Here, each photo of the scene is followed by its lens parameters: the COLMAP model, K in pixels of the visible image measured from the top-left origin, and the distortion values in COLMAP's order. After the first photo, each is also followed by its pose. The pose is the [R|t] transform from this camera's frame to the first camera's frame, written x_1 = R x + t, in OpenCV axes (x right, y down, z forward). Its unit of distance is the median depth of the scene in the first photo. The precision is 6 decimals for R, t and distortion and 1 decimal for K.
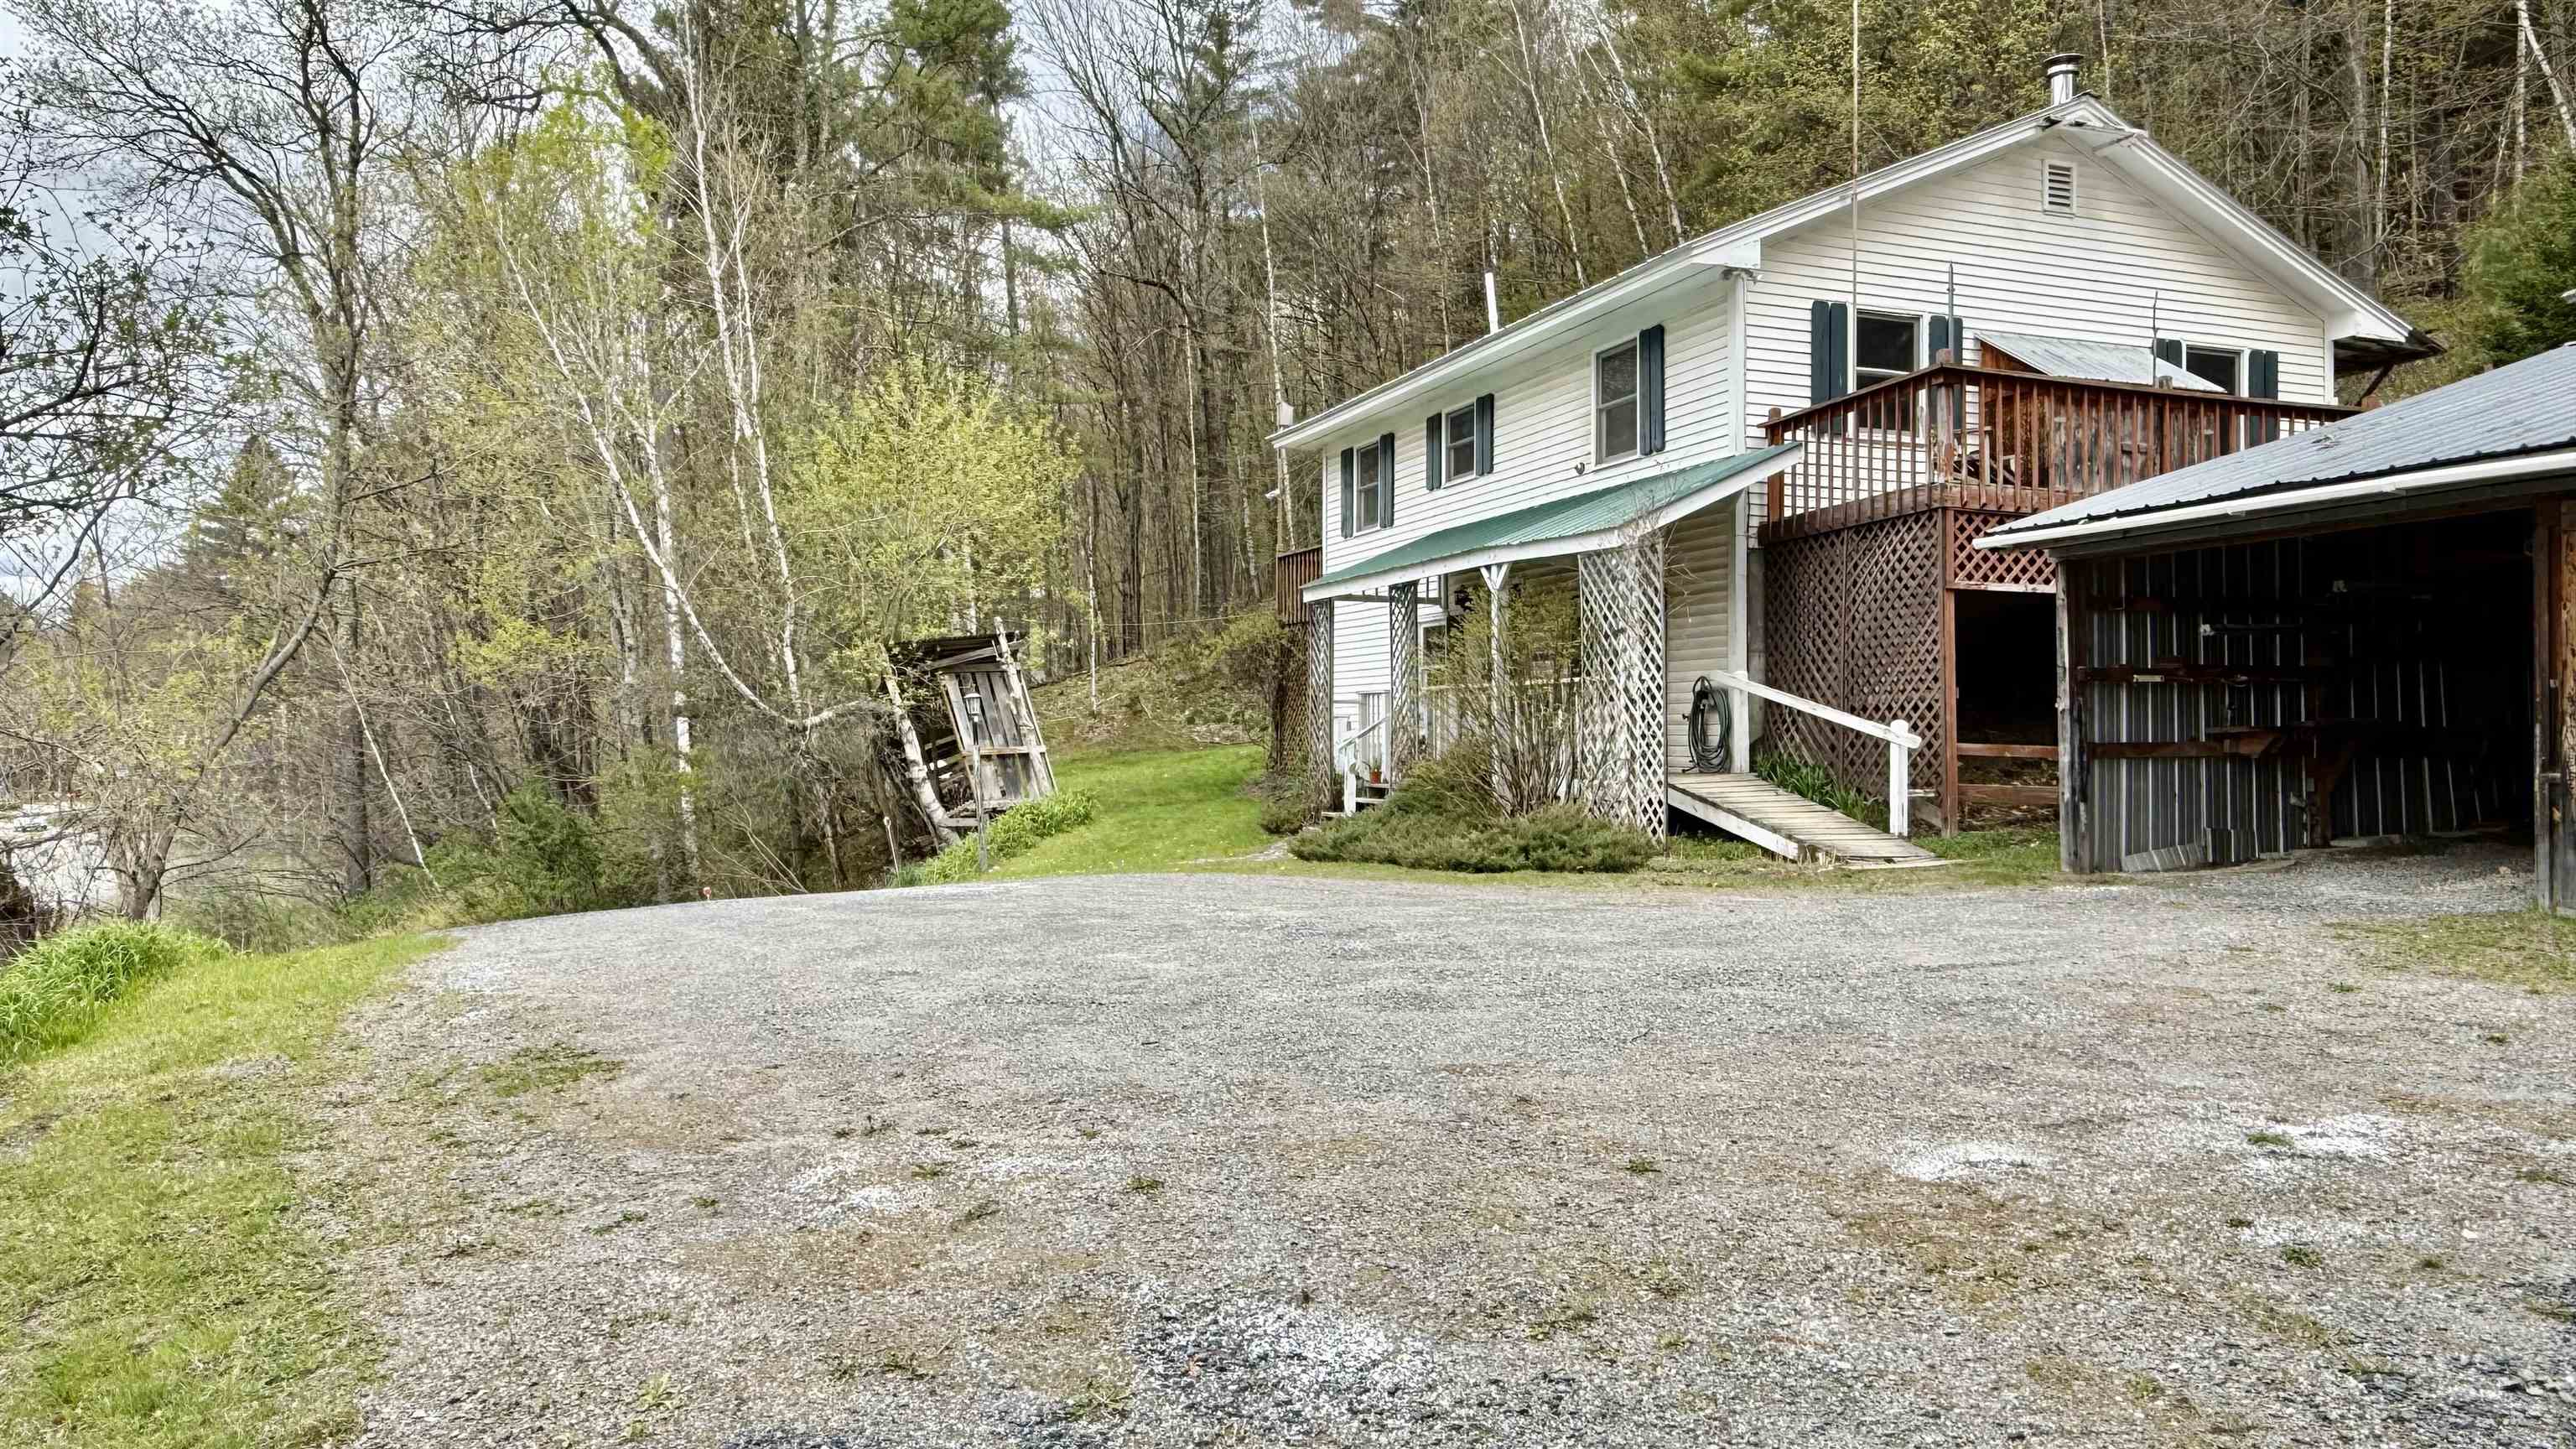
lens RADIAL K [[1671.4, 0, 1304.1], [0, 1671.4, 733.6], [0, 0, 1]] dist [-0.000665, -0.001413]
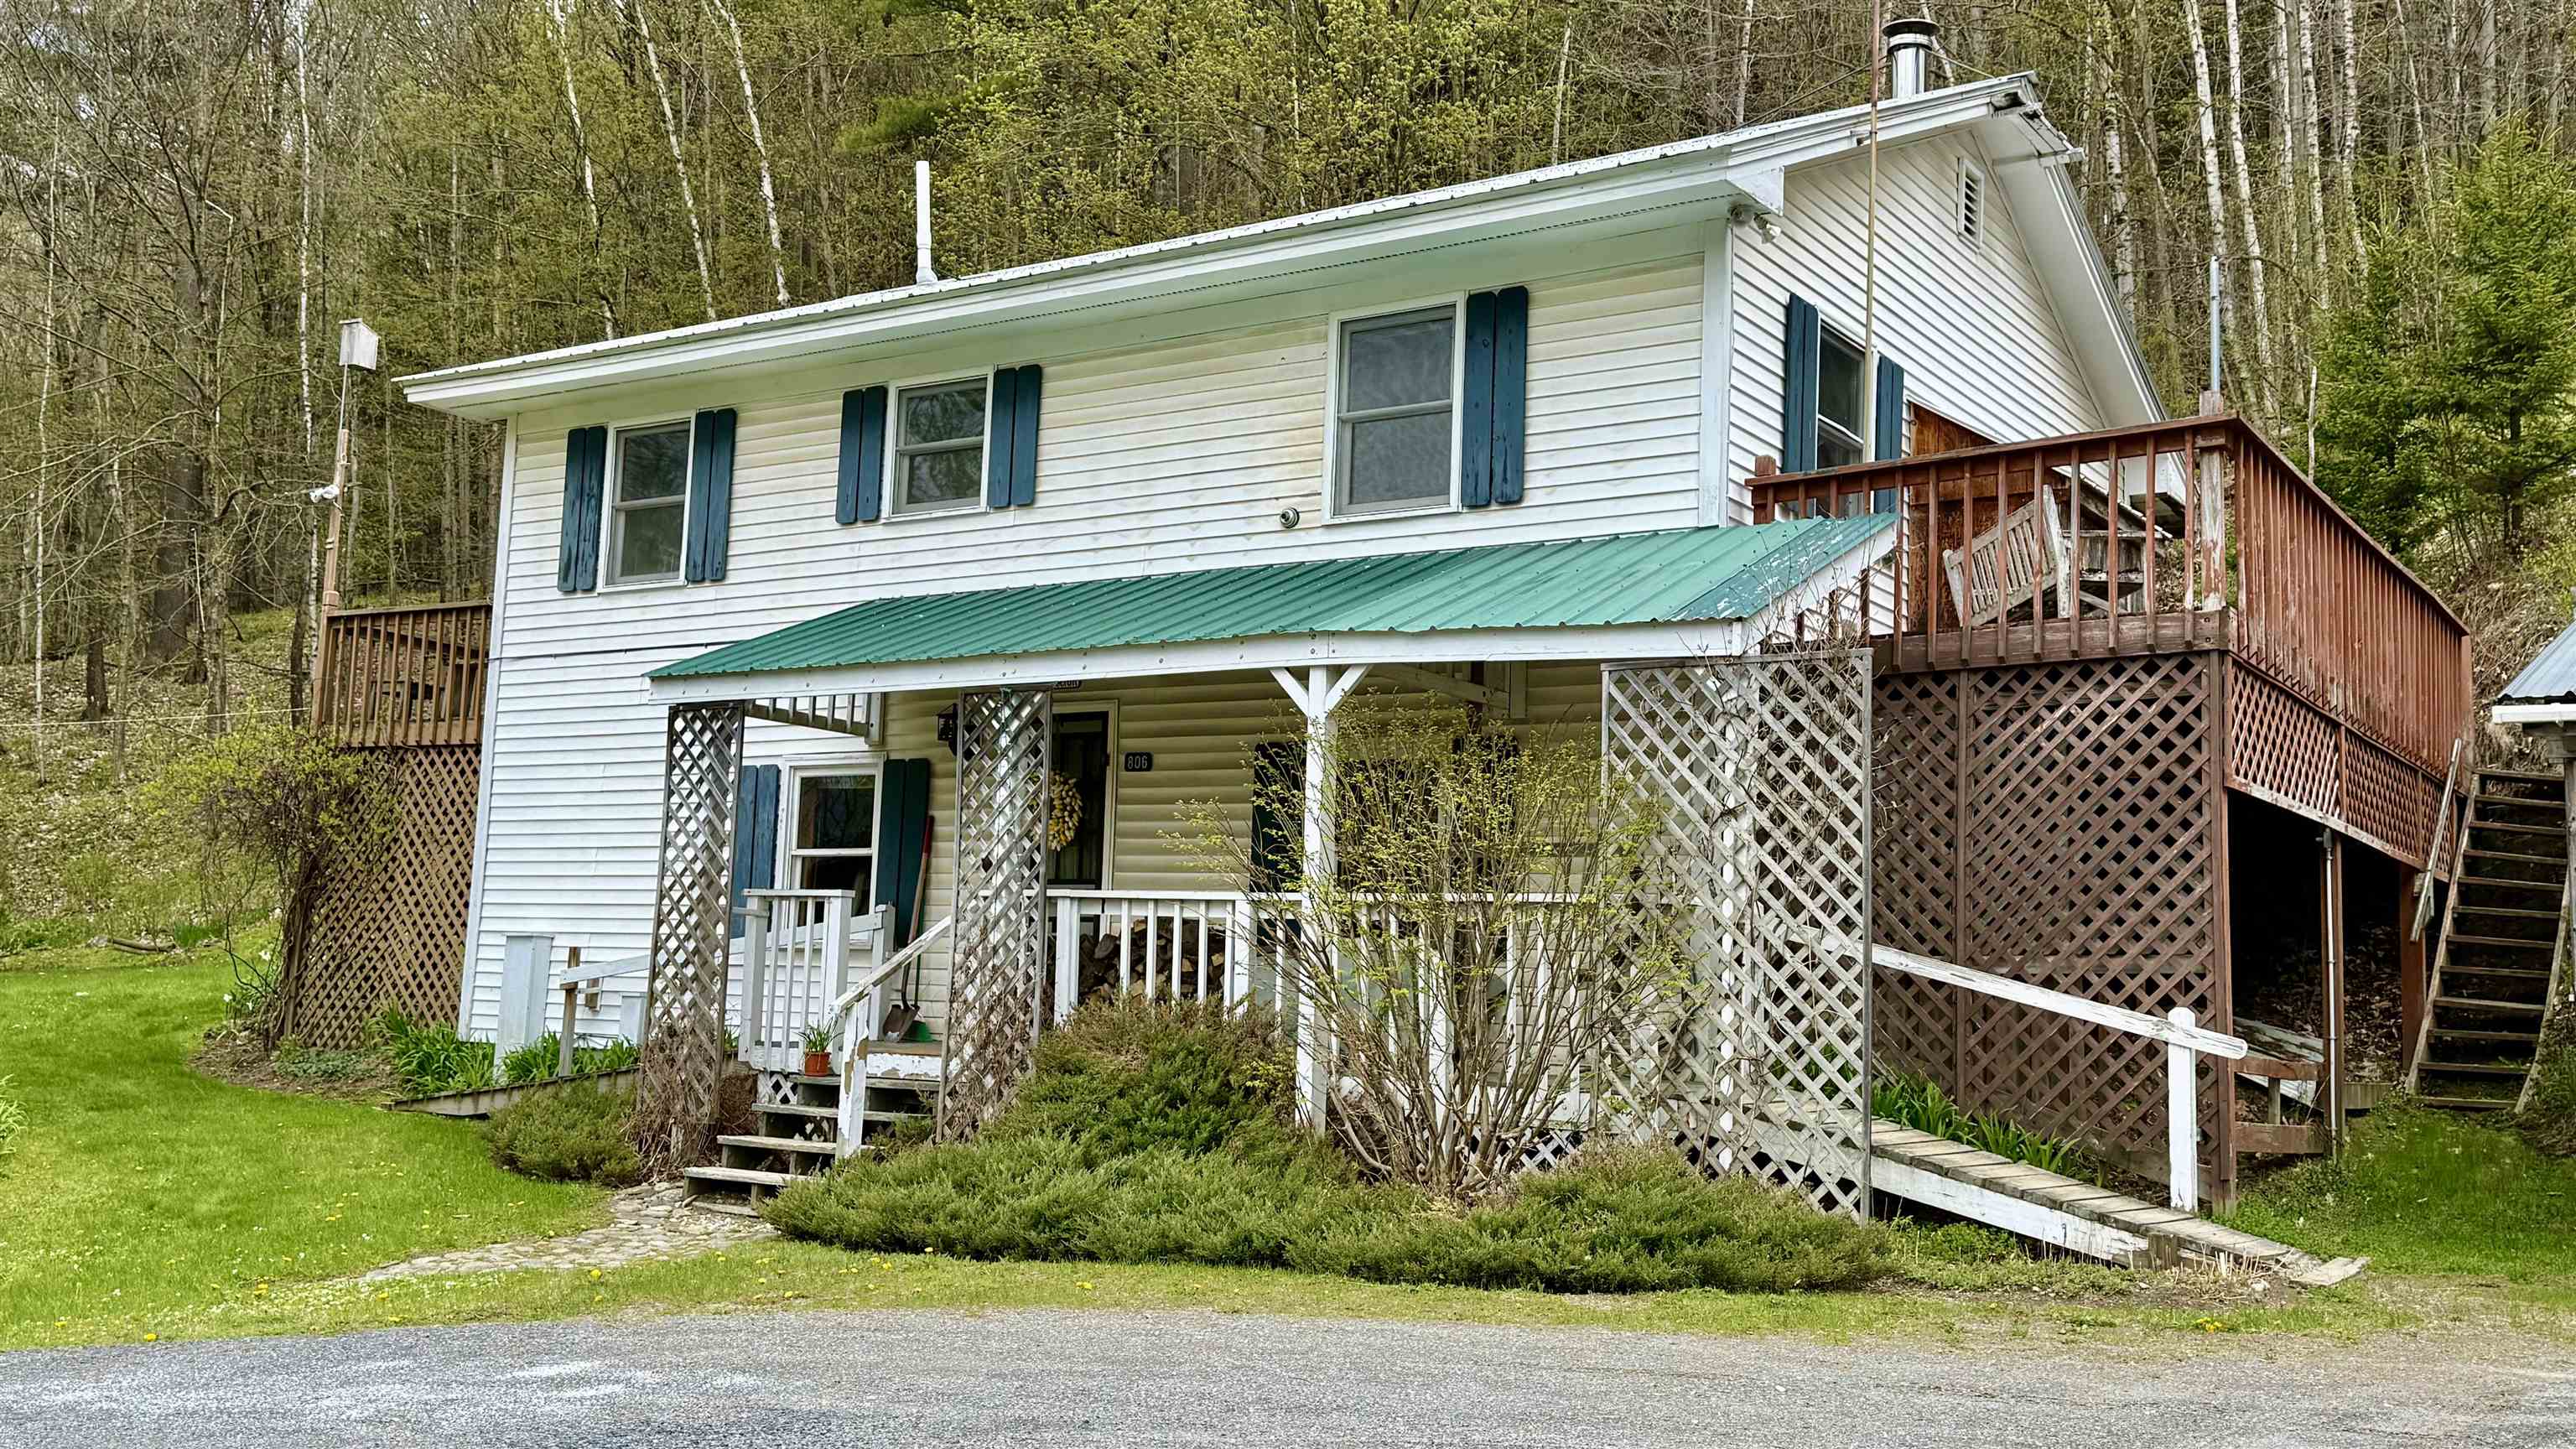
lens RADIAL K [[2379.8, 0, 1271.8], [0, 2379.8, 713.6], [0, 0, 1]] dist [0.067177, 0.000000]
pose [[0.826045, 0.102707, 0.554167, -0.304334], [-0.040598, 0.991544, -0.123254, 0.005281], [-0.562141, 0.079315, 0.823230, 0.390406]]
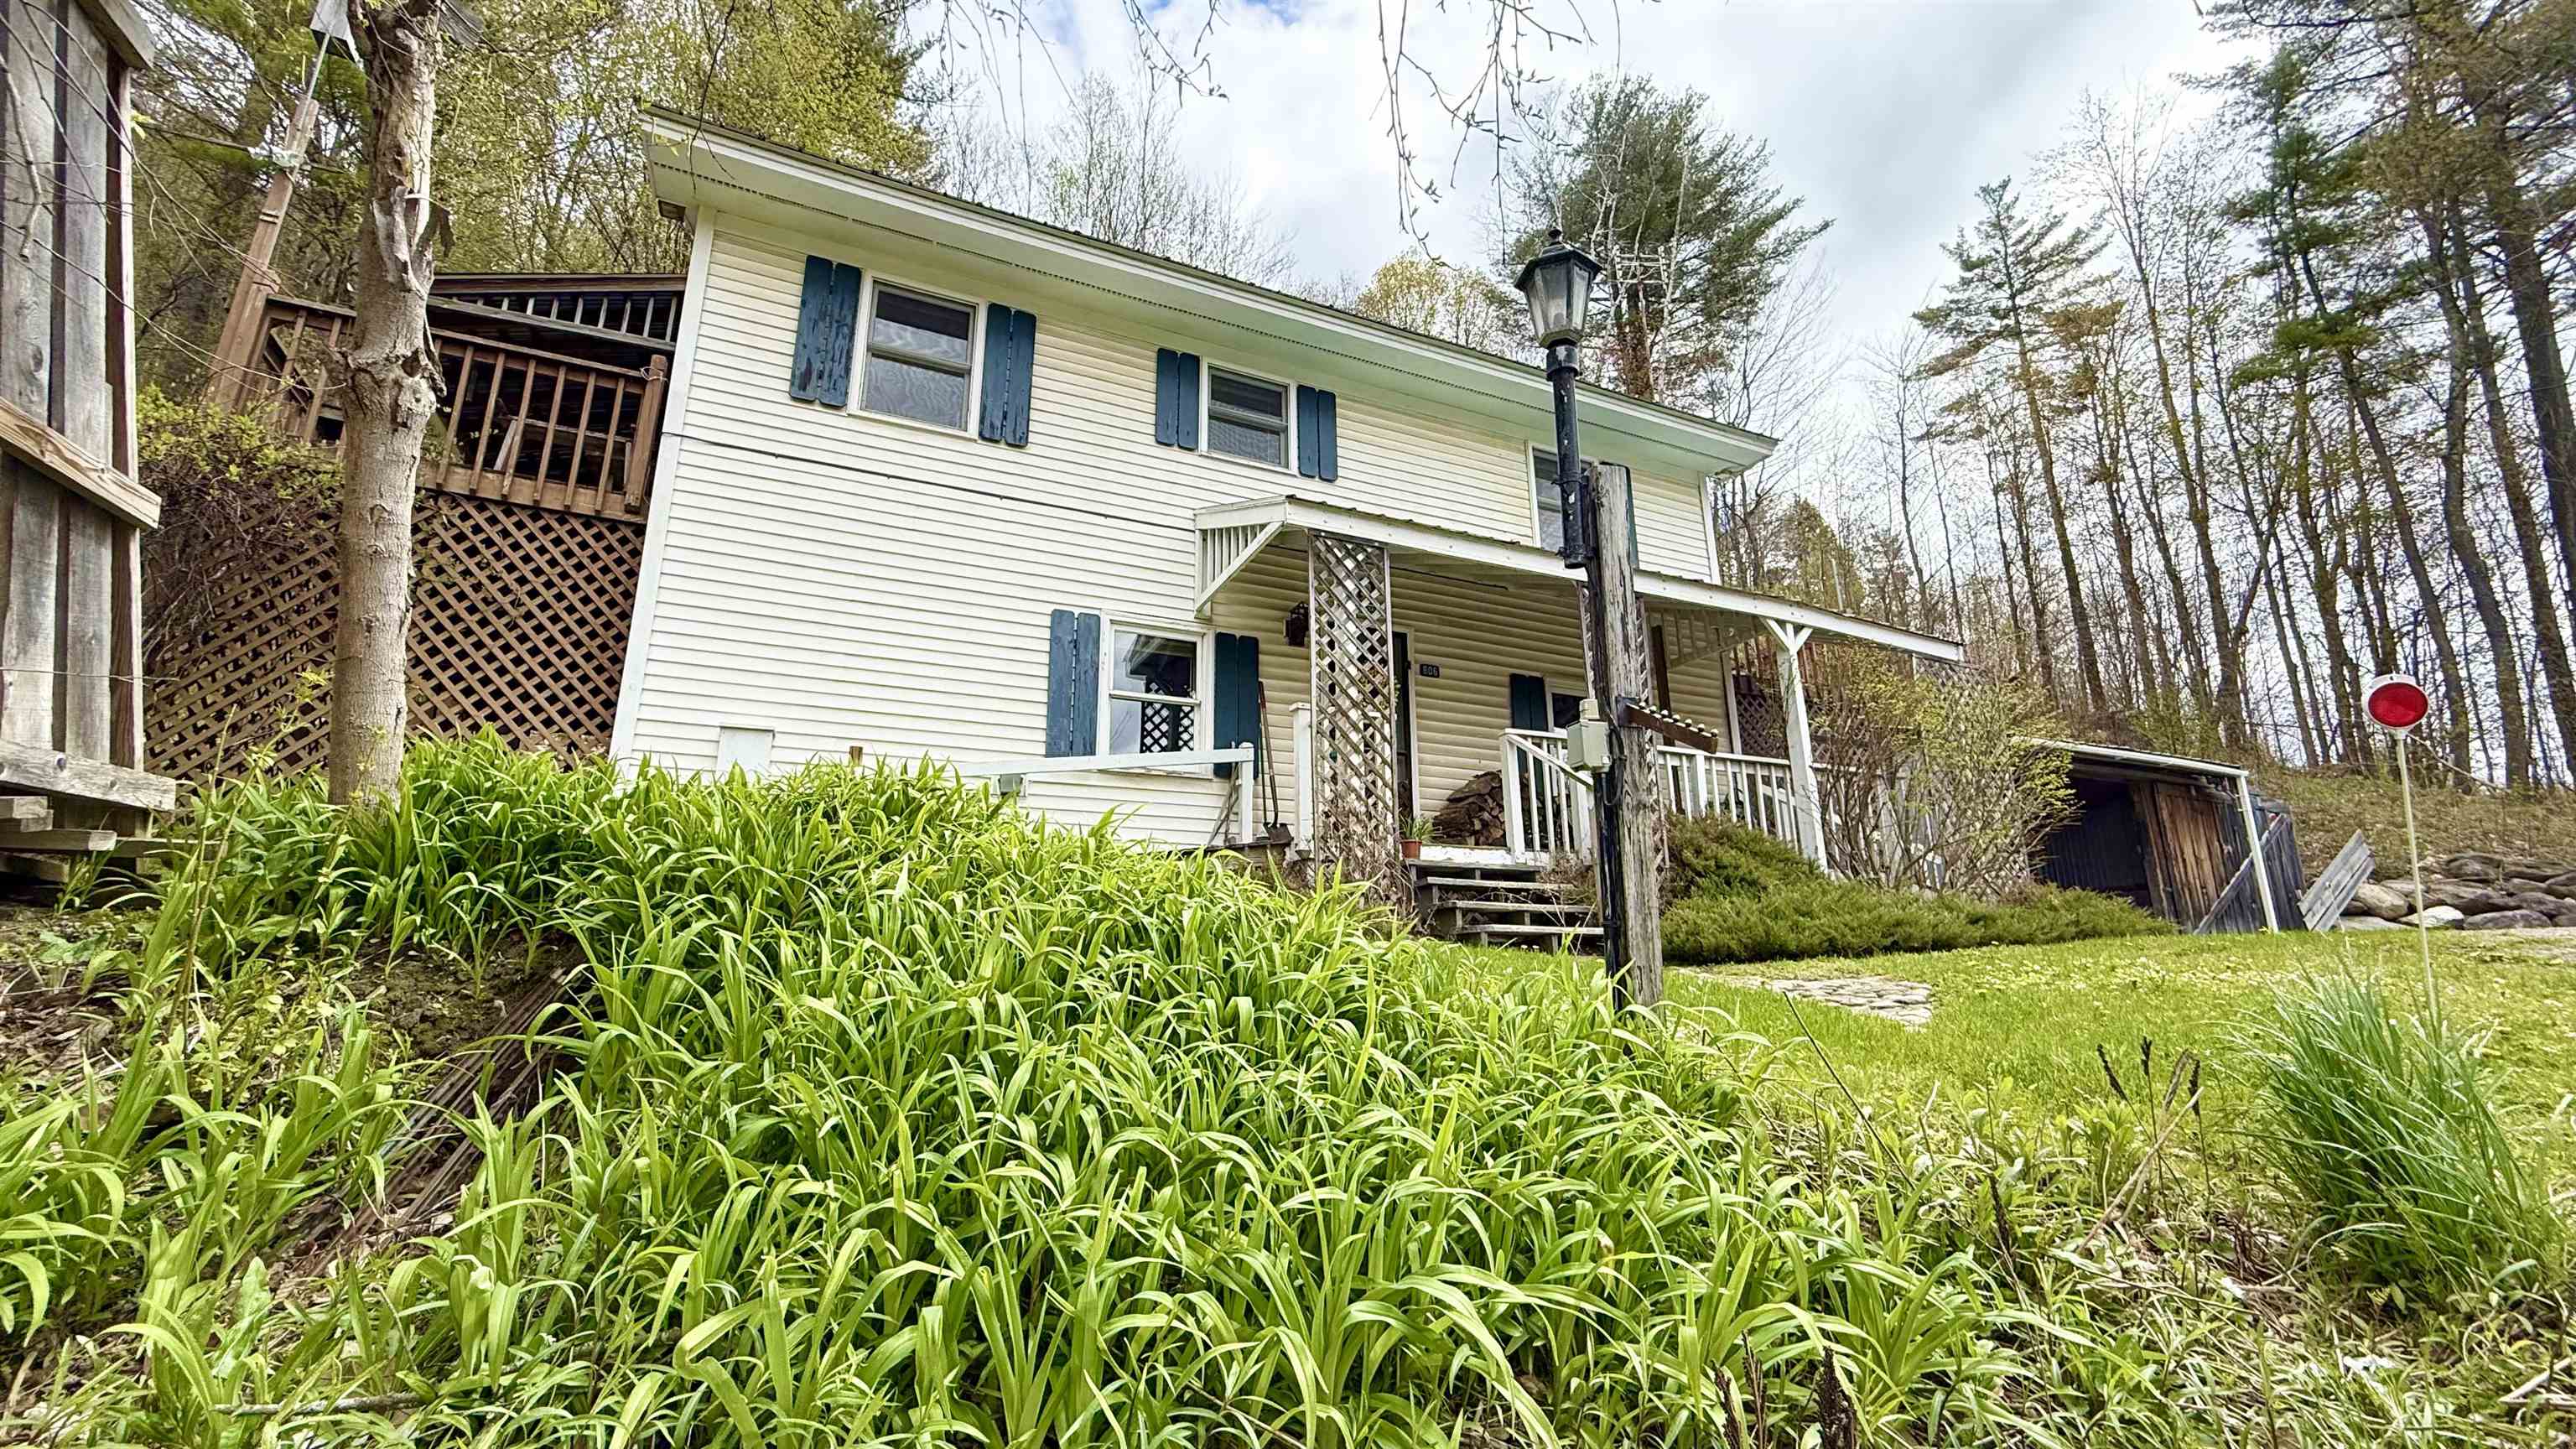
lens RADIAL K [[1028.6, 0, 1283.2], [0, 1028.6, 725.8], [0, 0, 1]] dist [-0.001714, -0.000111]
pose [[-0.046938, 0.256454, 0.965416, -0.395315], [0.004965, 0.966529, -0.256508, 0.094390], [-0.998885, -0.007246, -0.046640, 1.281352]]
